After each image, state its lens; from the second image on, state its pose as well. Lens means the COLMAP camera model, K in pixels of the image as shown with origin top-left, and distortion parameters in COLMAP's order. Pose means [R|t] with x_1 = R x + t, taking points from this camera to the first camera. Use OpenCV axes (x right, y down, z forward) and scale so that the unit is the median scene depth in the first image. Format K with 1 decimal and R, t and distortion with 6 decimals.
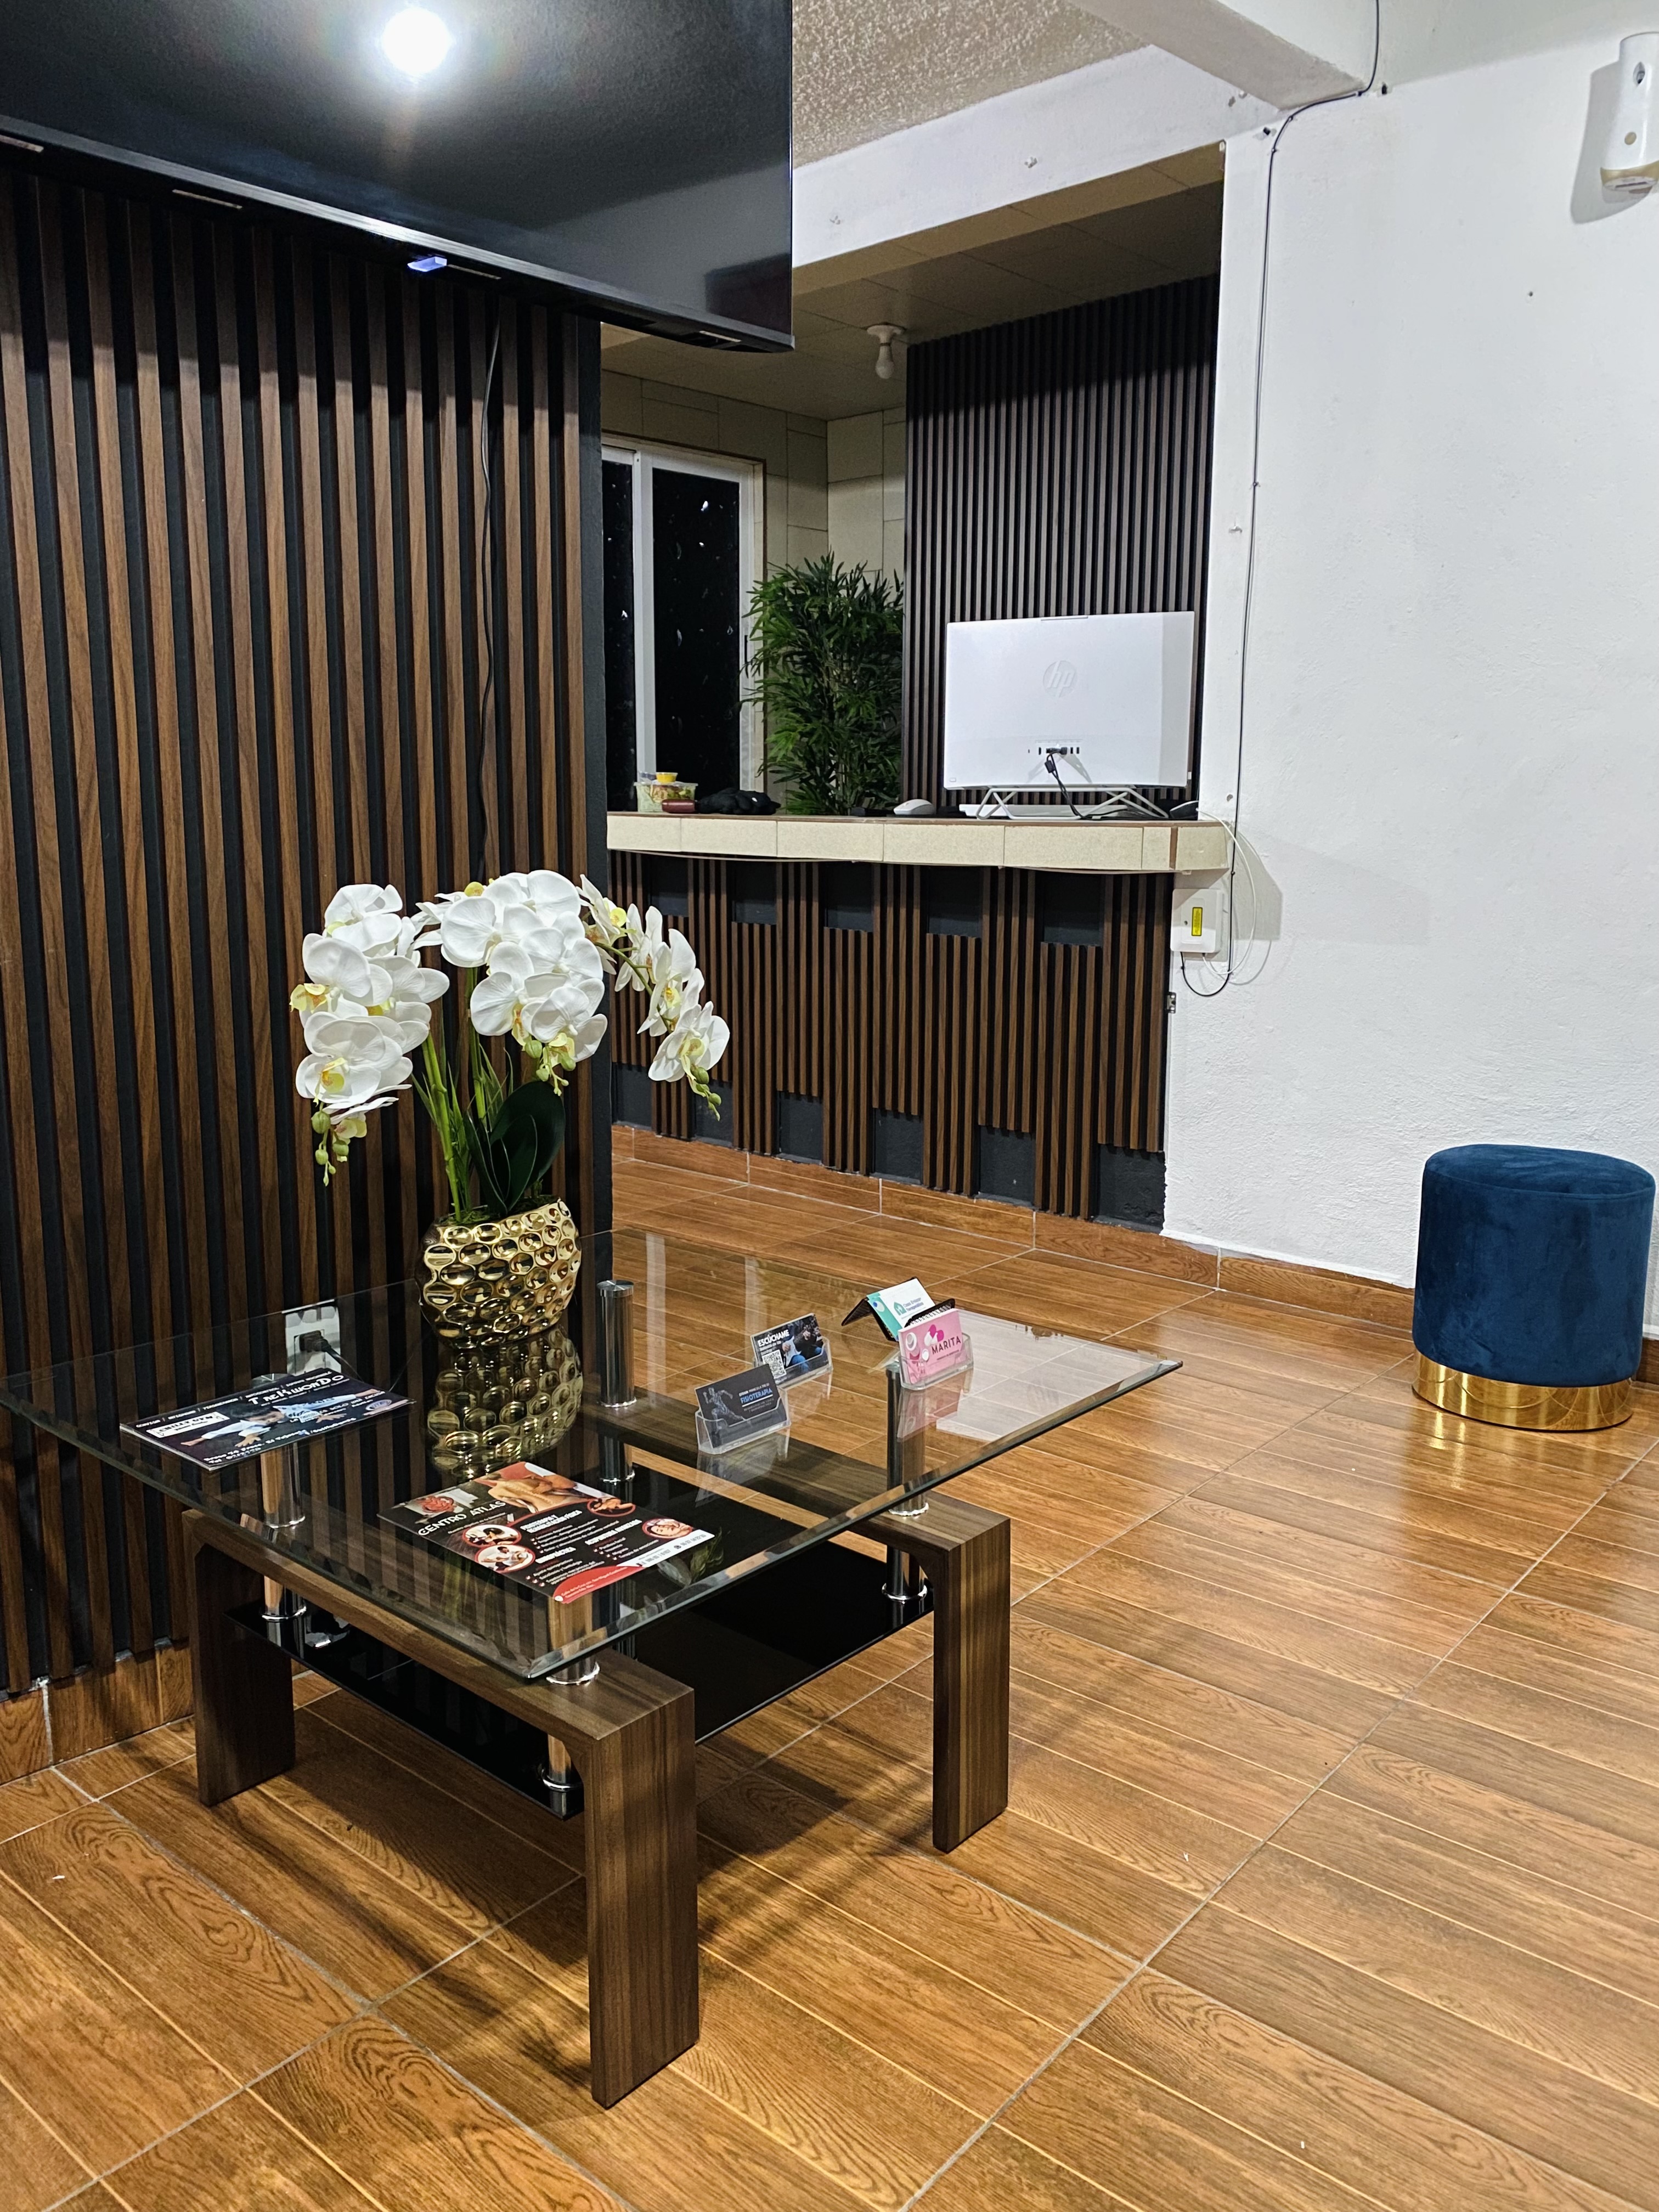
lens RADIAL K [[1683.4, 0, 833.2], [0, 1683.4, 1088.4], [0, 0, 1]] dist [0.007026, -0.013541]
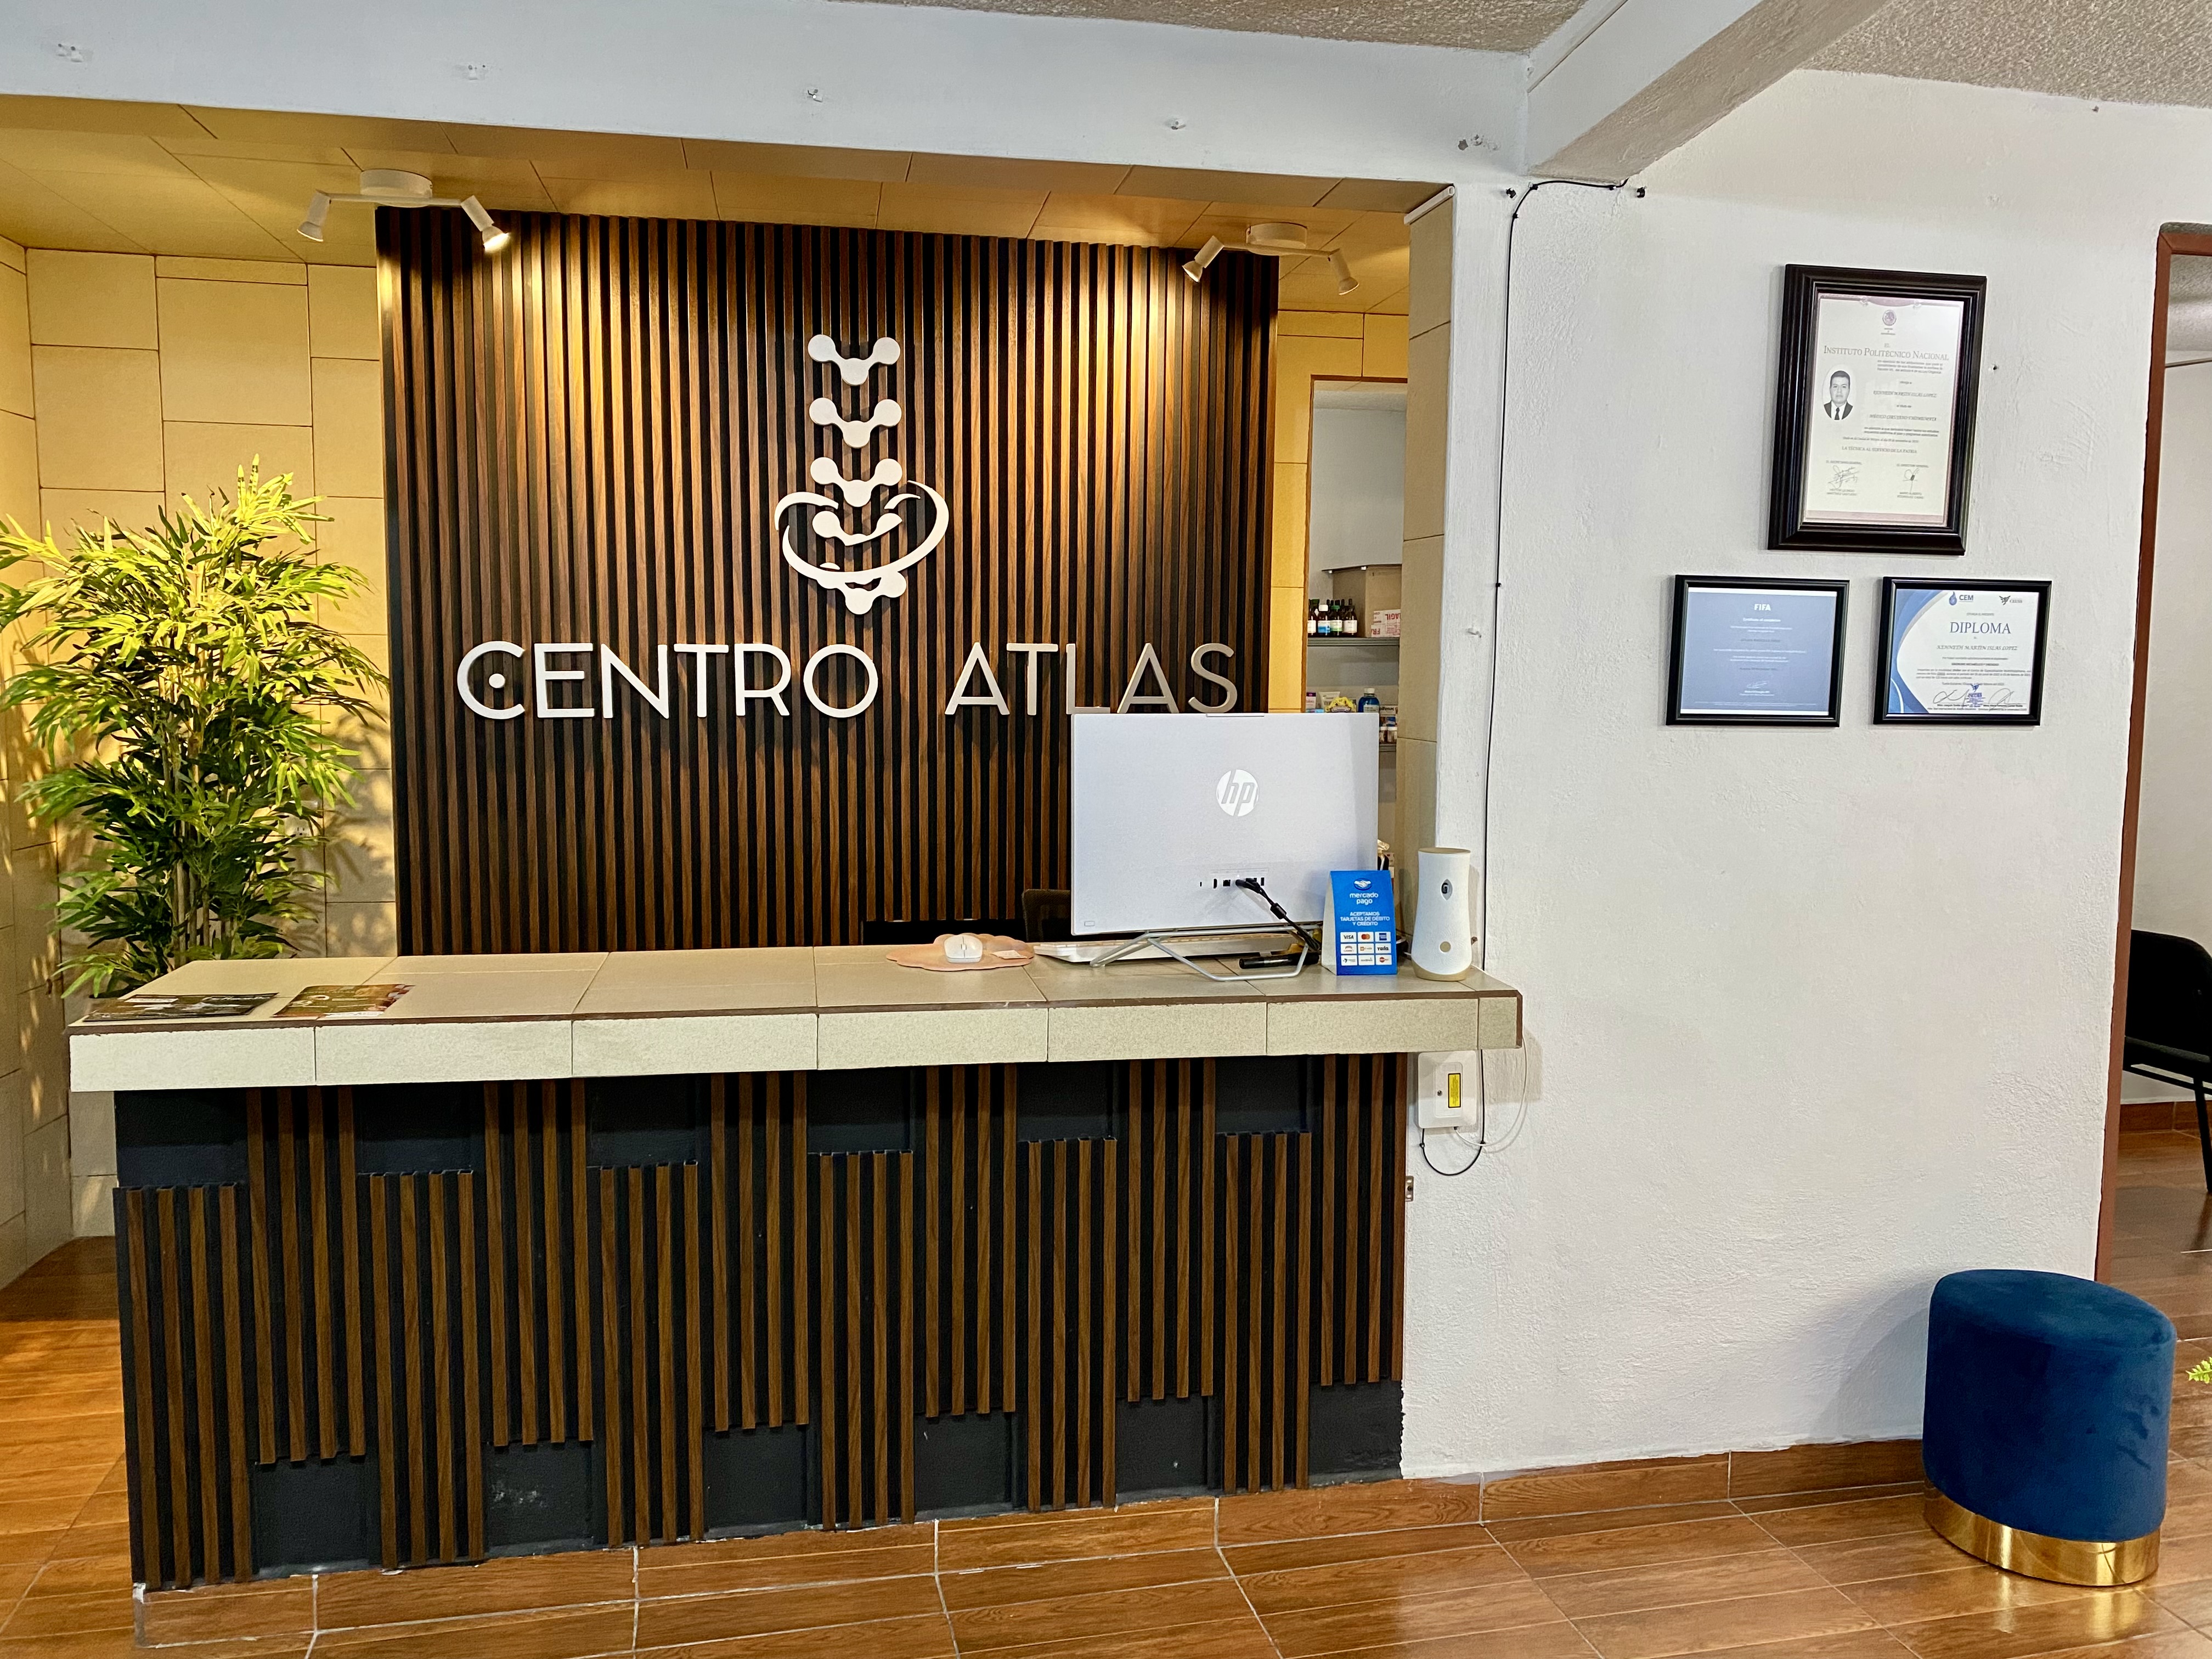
lens RADIAL K [[1683.4, 0, 1106.0], [0, 1683.4, 829.5], [0, 0, 1]] dist [0.007026, -0.013541]
pose [[0.587699, -0.059947, 0.806856, -0.516330], [0.132040, 0.990988, -0.022549, -0.219286], [-0.798233, 0.119789, 0.590318, 0.607951]]
